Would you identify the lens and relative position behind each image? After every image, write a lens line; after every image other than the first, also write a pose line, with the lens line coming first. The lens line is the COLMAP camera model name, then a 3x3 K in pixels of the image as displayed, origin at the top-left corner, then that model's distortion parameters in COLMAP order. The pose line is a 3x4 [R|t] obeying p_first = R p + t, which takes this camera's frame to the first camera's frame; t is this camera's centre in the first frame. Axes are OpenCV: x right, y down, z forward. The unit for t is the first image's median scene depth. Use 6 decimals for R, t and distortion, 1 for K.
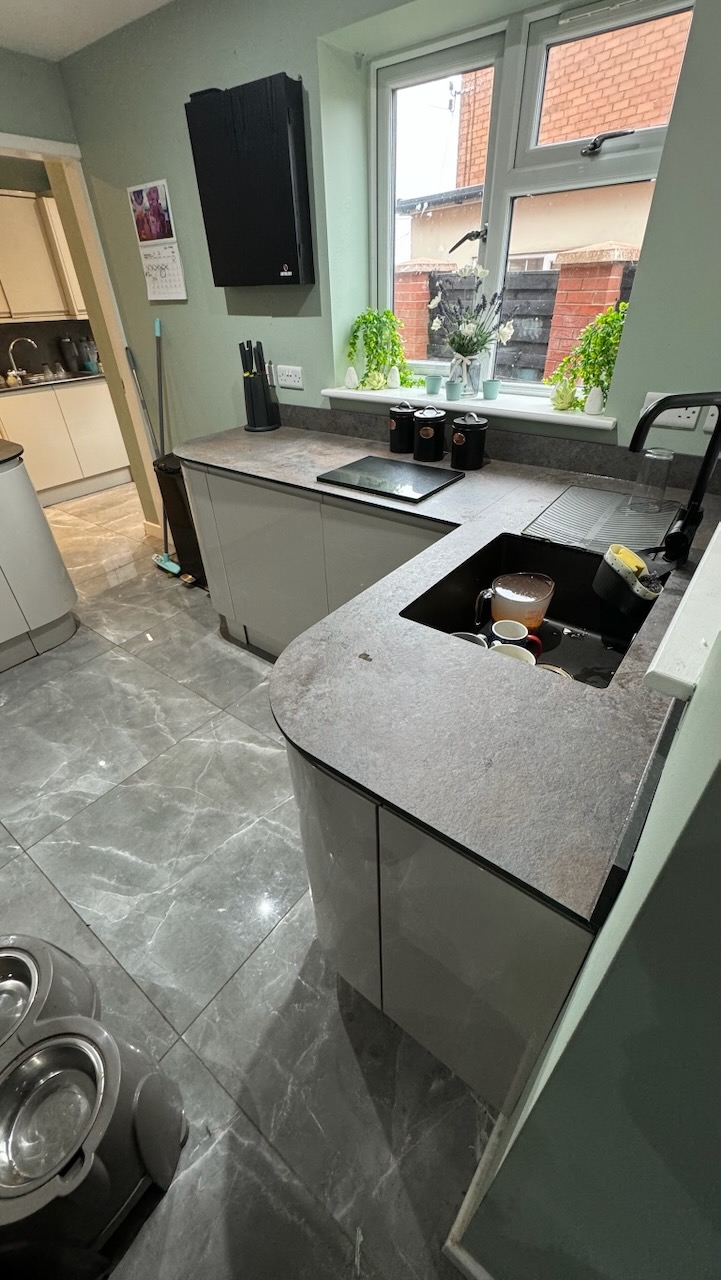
lens RADIAL K [[514.8, 0, 360.5], [0, 514.8, 640.0], [0, 0, 1]] dist [-0.001739, -0.000486]
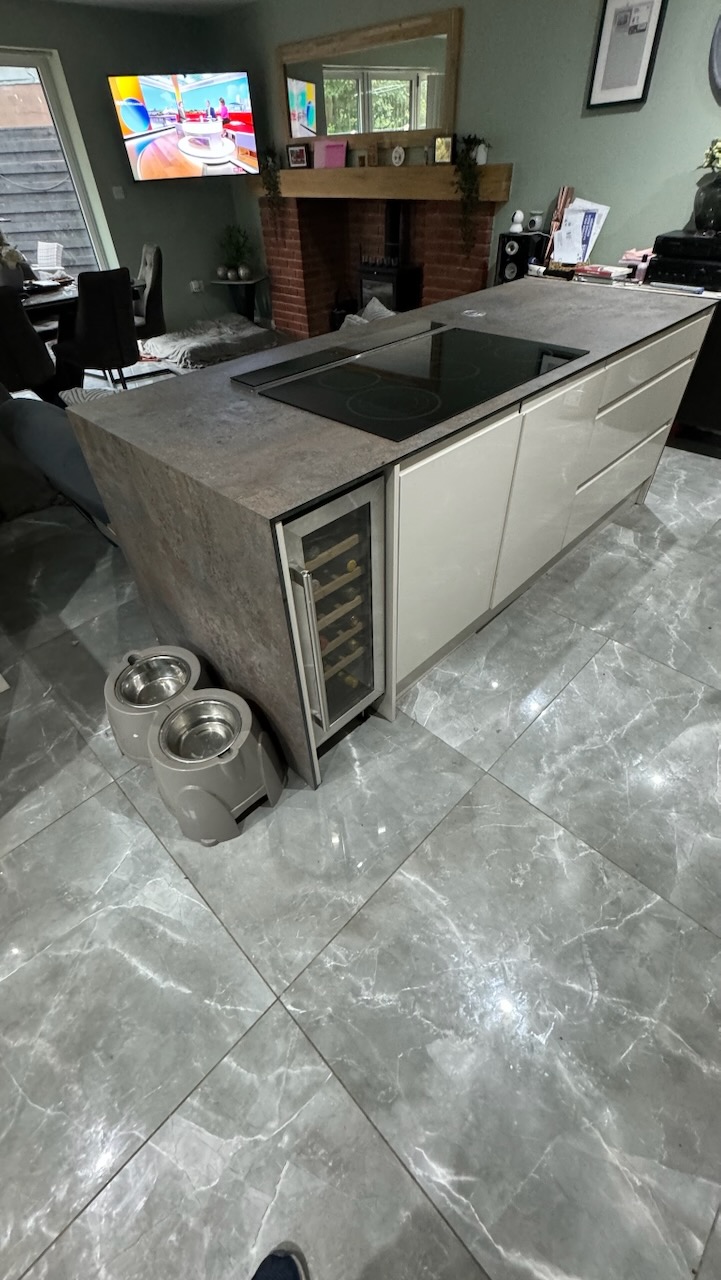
lens RADIAL K [[514.8, 0, 360.5], [0, 514.8, 640.0], [0, 0, 1]] dist [-0.001739, -0.000486]
pose [[-0.990271, -0.034706, 0.134753, -0.843157], [0.124504, 0.211486, 0.969419, -0.368834], [-0.062144, 0.976765, -0.205108, 0.653637]]
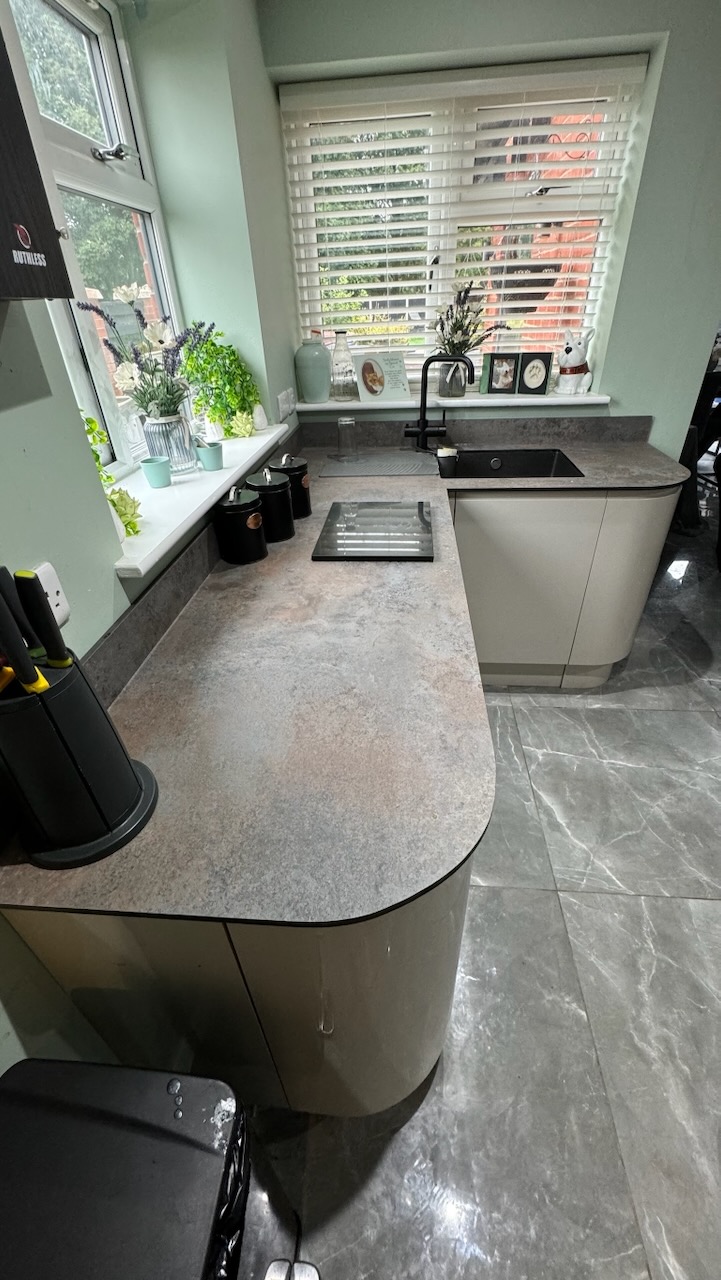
lens RADIAL K [[514.8, 0, 360.5], [0, 514.8, 640.0], [0, 0, 1]] dist [-0.001739, -0.000486]
pose [[-0.542013, -0.422018, 0.726721, -0.635552], [0.518910, 0.512141, 0.684429, -0.847760], [-0.661025, 0.748072, -0.058598, 1.266299]]
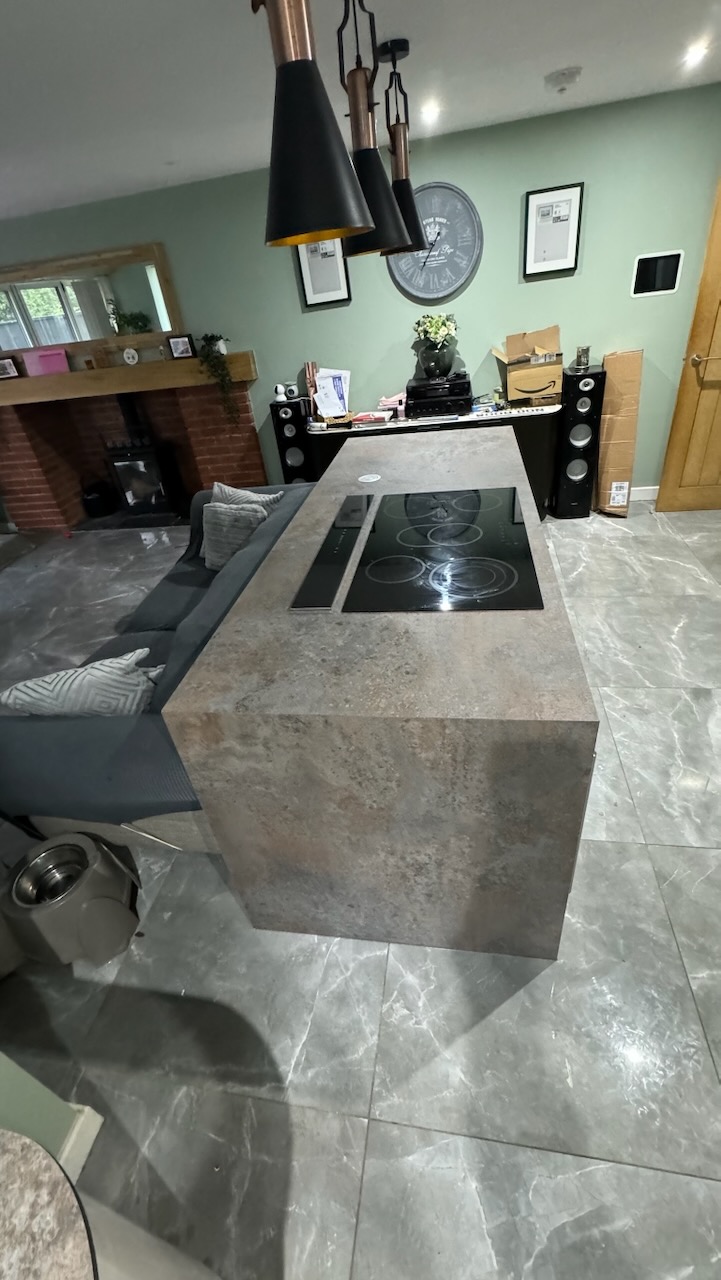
lens RADIAL K [[528.5, 0, 360.5], [0, 528.5, 640.0], [0, 0, 1]] dist [-0.002866, 0.000205]
pose [[-0.869743, 0.377092, -0.318352, -0.268431], [-0.150276, 0.412081, 0.898669, -0.400661], [0.470068, 0.829452, -0.301737, 0.391356]]
